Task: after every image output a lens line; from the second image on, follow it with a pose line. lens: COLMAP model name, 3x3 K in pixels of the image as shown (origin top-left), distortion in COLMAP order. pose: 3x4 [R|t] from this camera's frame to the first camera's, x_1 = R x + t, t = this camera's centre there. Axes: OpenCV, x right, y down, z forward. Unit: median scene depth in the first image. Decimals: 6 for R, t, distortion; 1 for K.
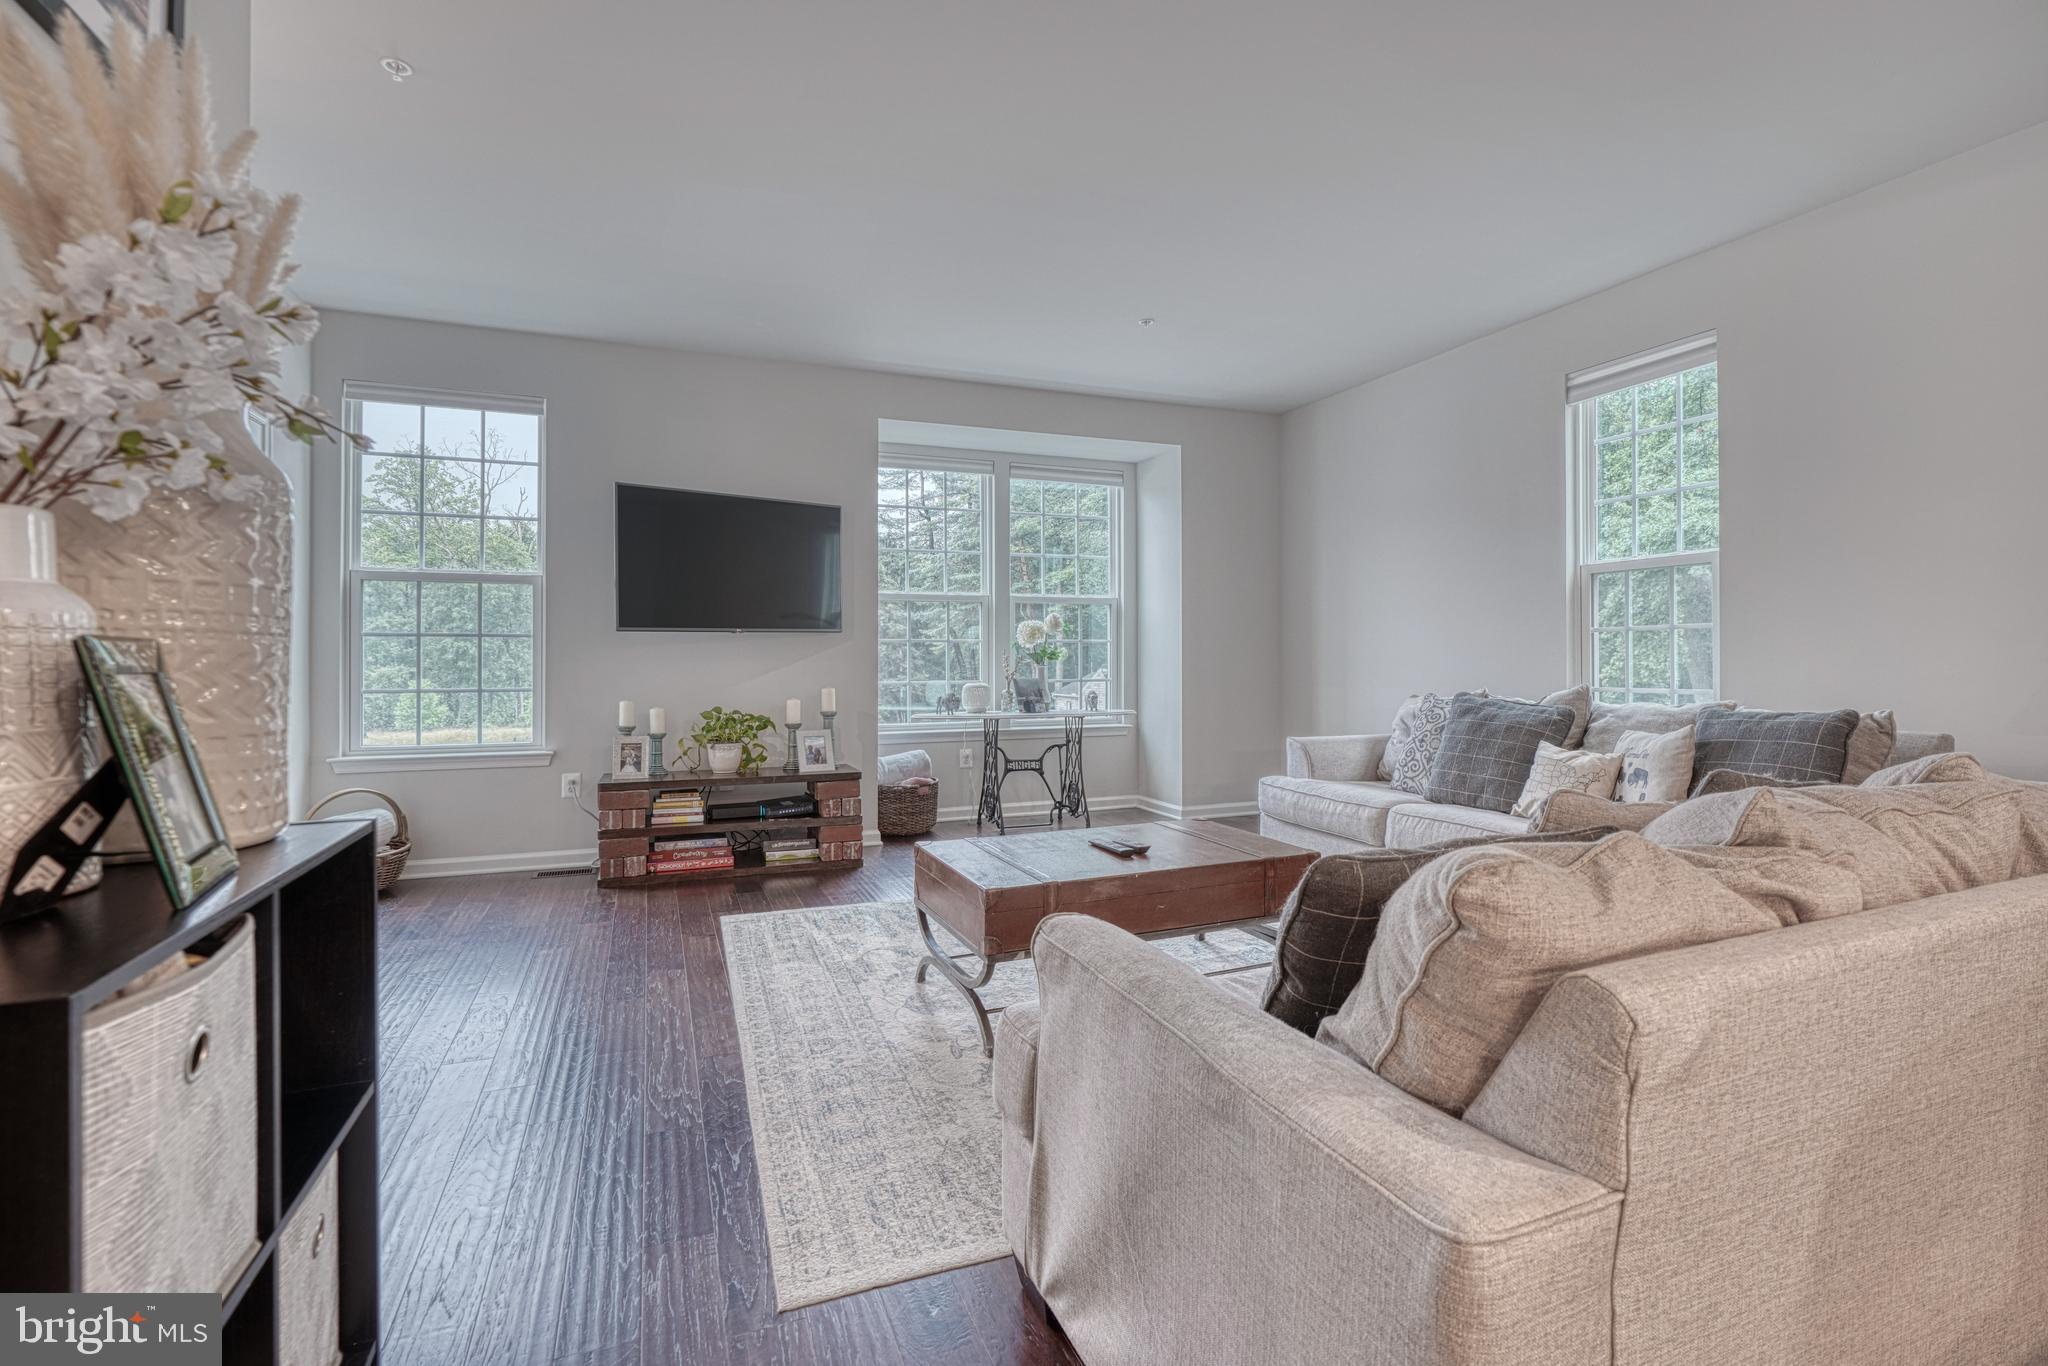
lens RADIAL K [[920.1, 0, 1012.6], [0, 920.1, 670.1], [0, 0, 1]] dist [-0.011202, 0.005062]
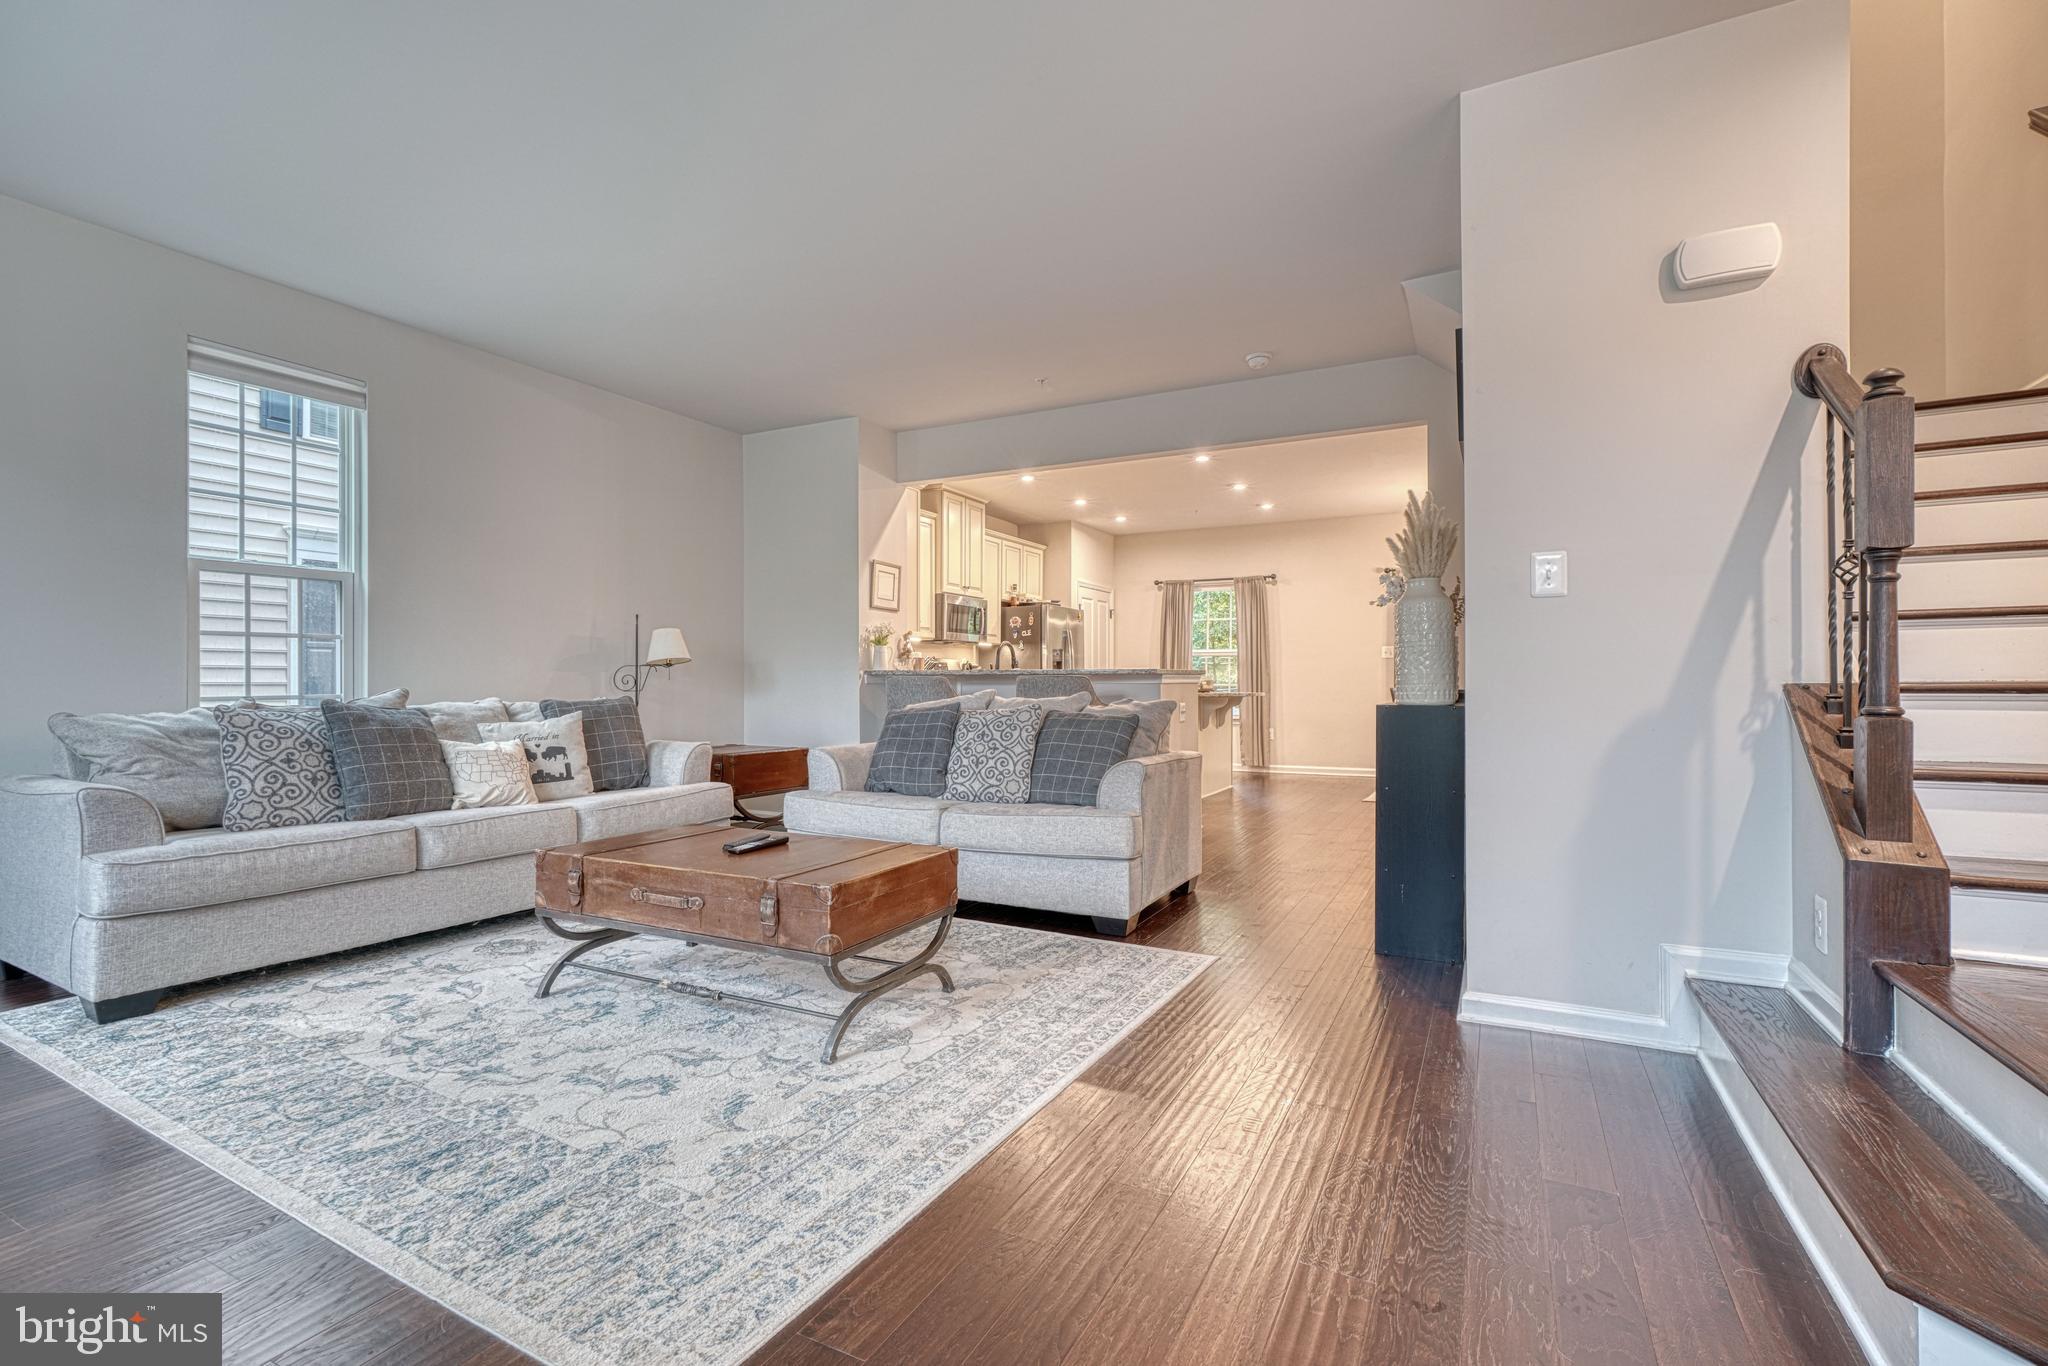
lens RADIAL K [[920.1, 0, 1029.4], [0, 920.1, 681.9], [0, 0, 1]] dist [-0.011202, 0.005062]
pose [[-0.663682, 0.009341, 0.747956, -0.886923], [0.014942, 0.999888, 0.000770, 0.025242], [-0.747865, 0.011687, -0.663748, 1.551524]]
